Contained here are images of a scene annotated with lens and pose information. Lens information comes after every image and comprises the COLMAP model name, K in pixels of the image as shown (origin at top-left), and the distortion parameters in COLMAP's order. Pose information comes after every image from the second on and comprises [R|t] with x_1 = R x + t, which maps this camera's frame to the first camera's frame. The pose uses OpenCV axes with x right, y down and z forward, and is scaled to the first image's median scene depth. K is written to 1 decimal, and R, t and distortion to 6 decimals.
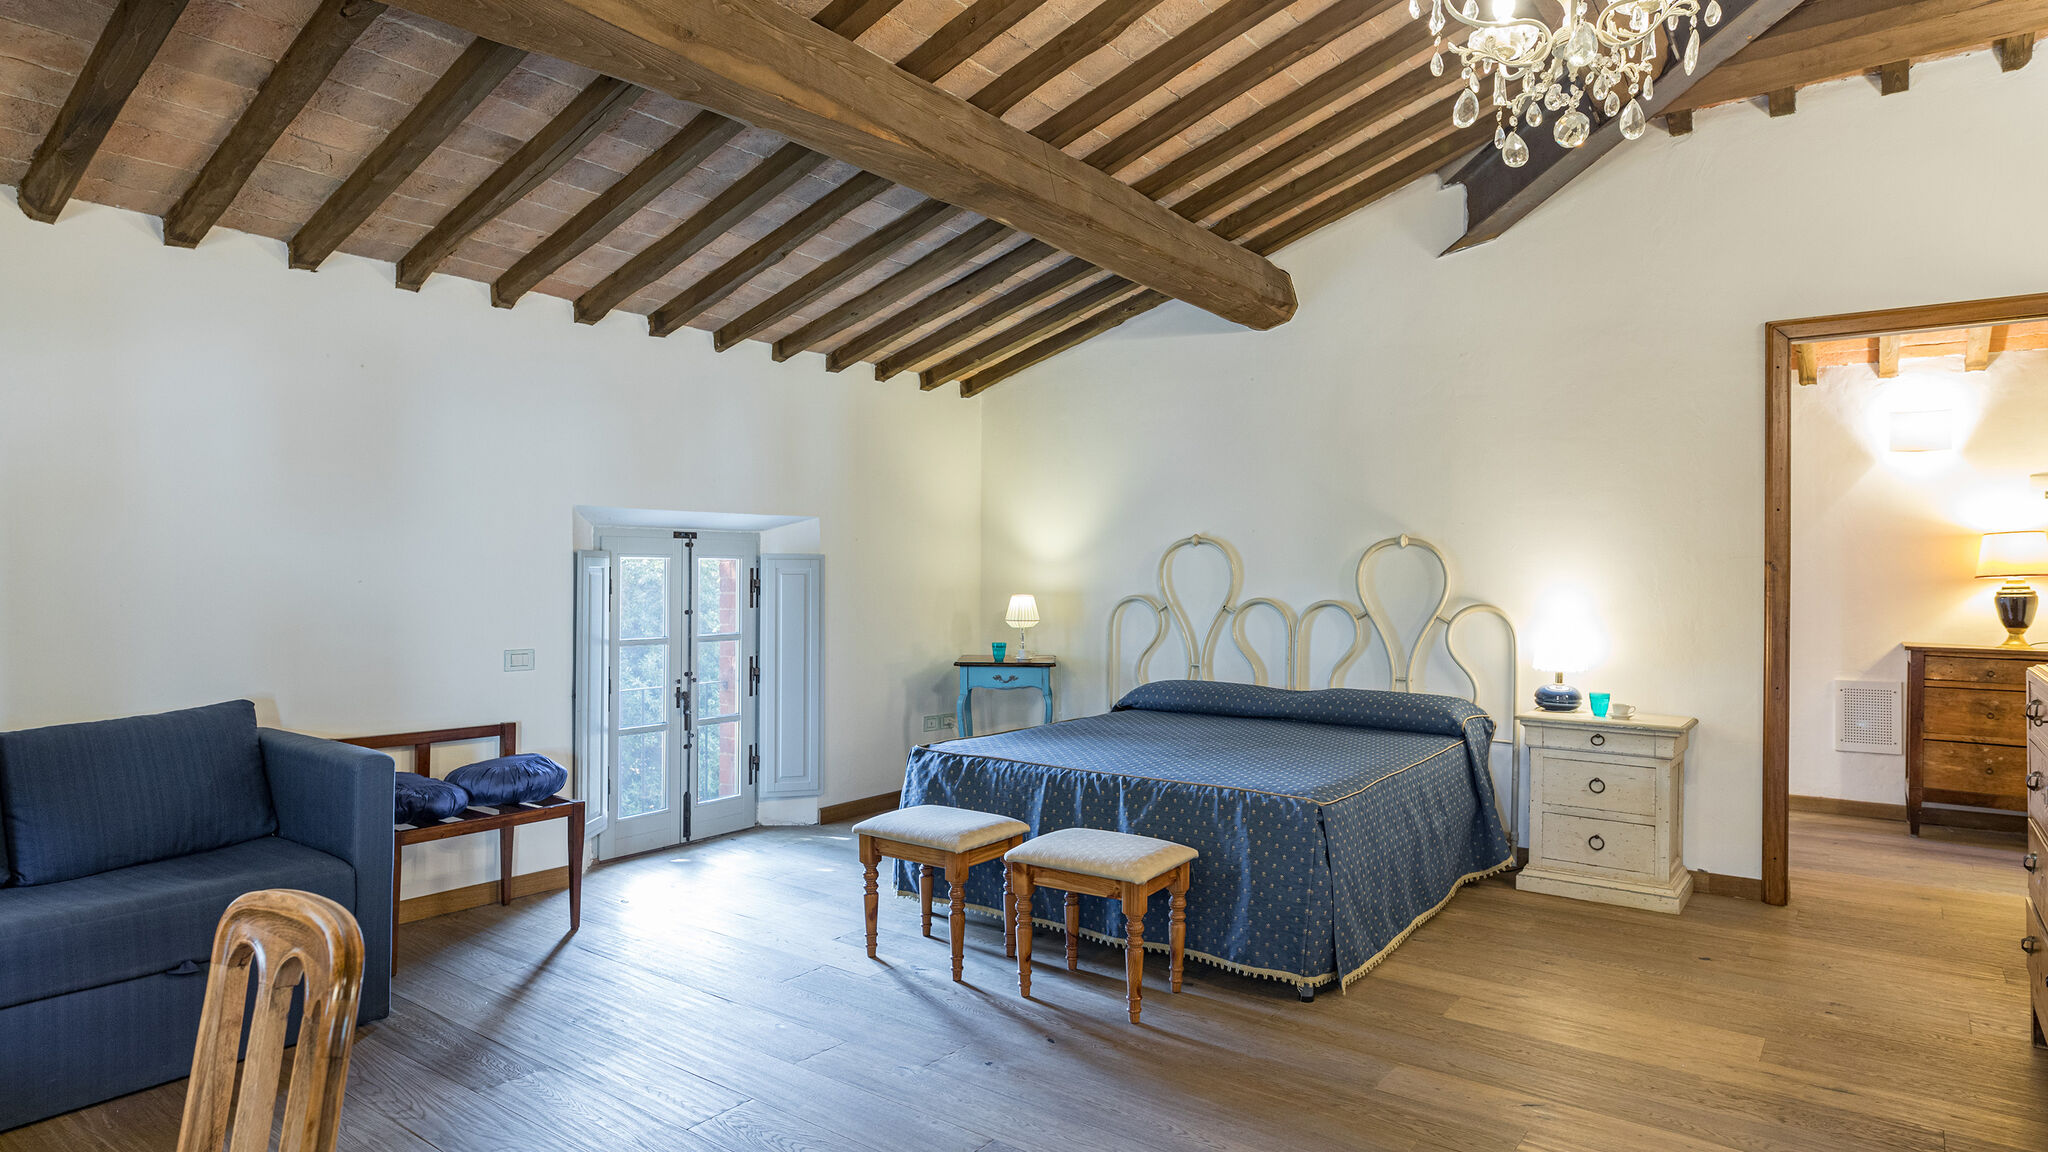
lens RADIAL K [[1148.2, 0, 1024.0], [0, 1148.2, 576.0], [0, 0, 1]] dist [0.002107, 0.000363]
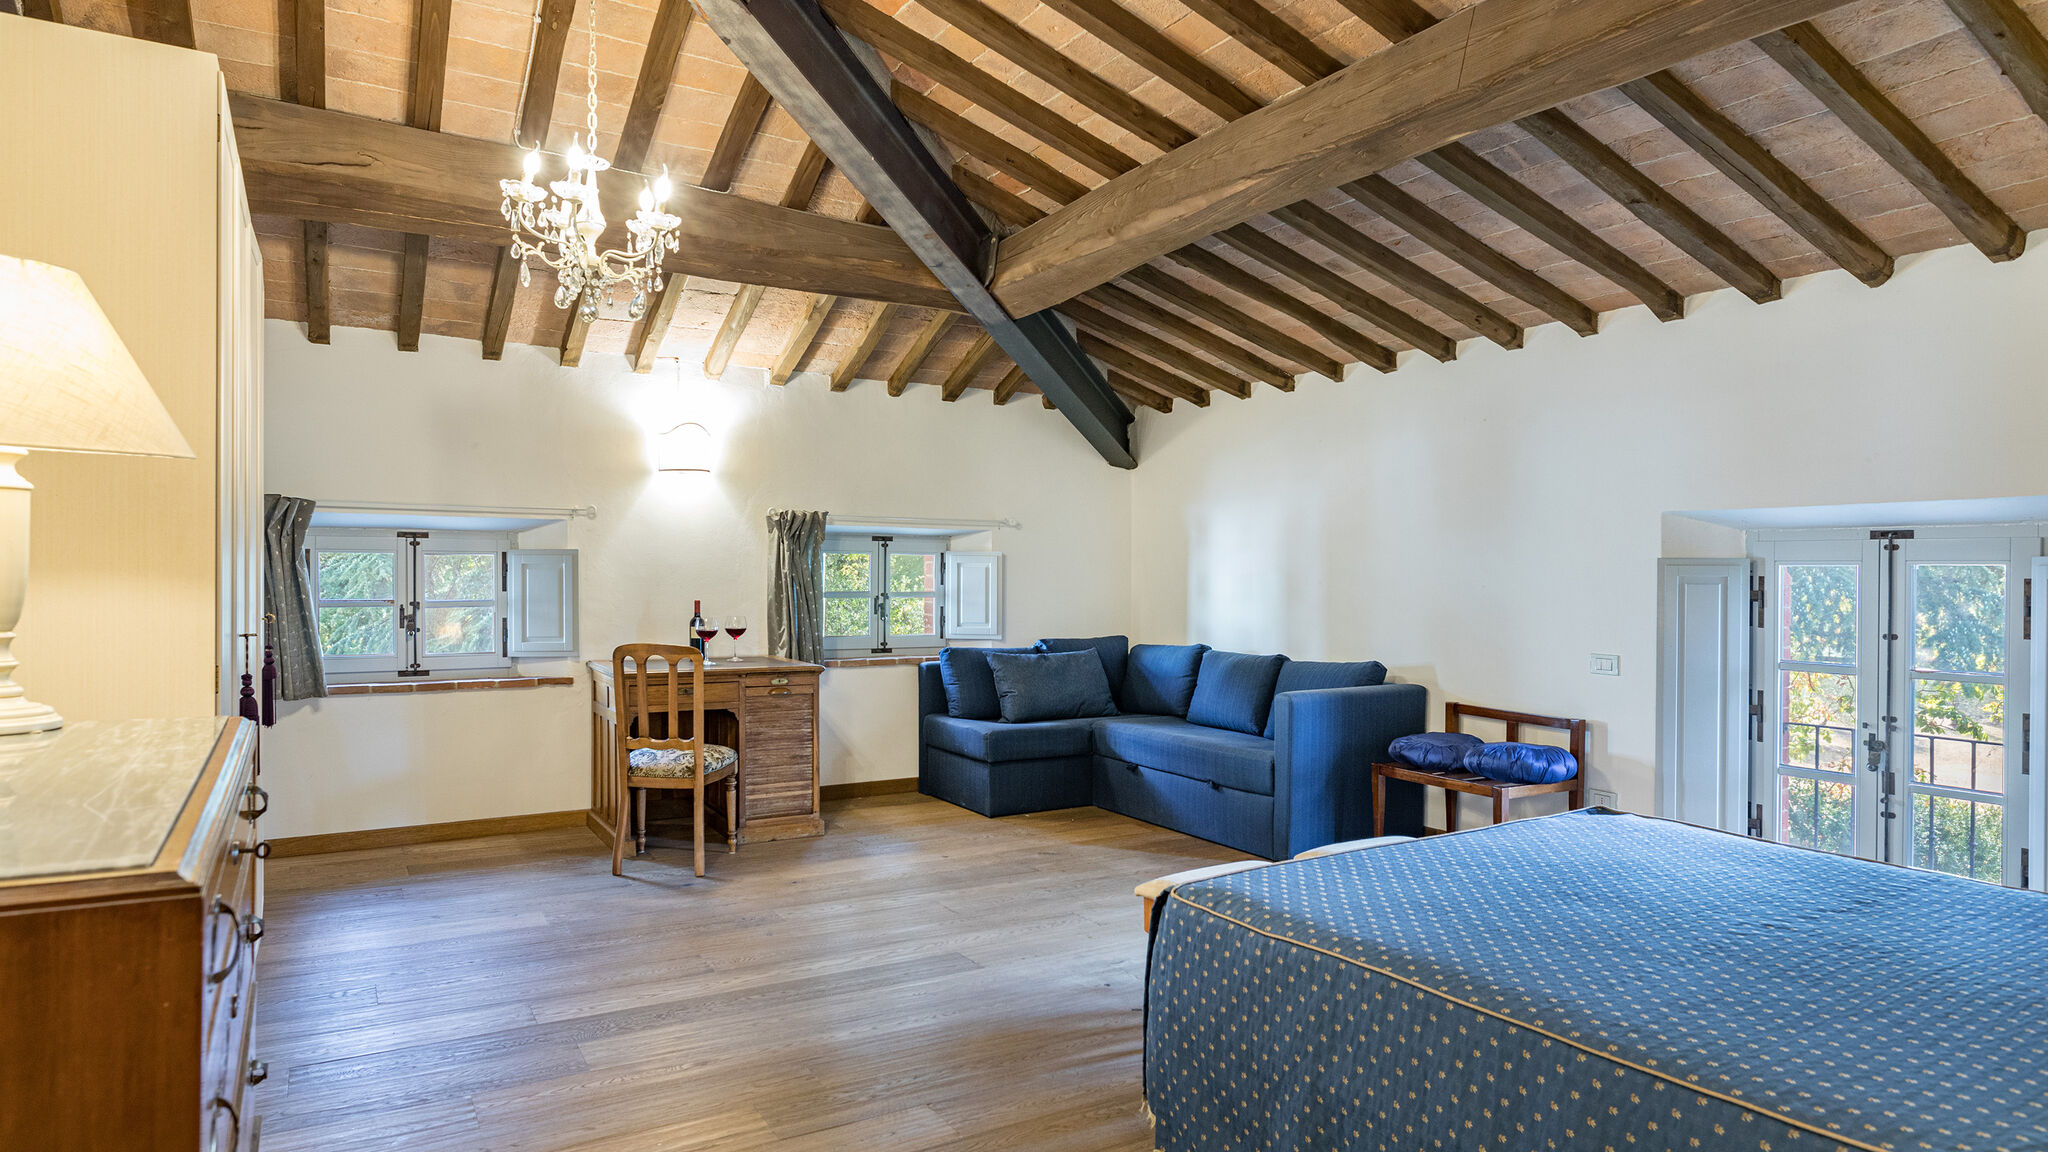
lens RADIAL K [[1148.2, 0, 1024.0], [0, 1148.2, 576.0], [0, 0, 1]] dist [0.002107, 0.000363]
pose [[-0.371989, -0.007281, -0.928209, 0.701385], [-0.018088, 0.999836, -0.000593, 0.002795], [0.928061, 0.016569, -0.372060, 0.858207]]
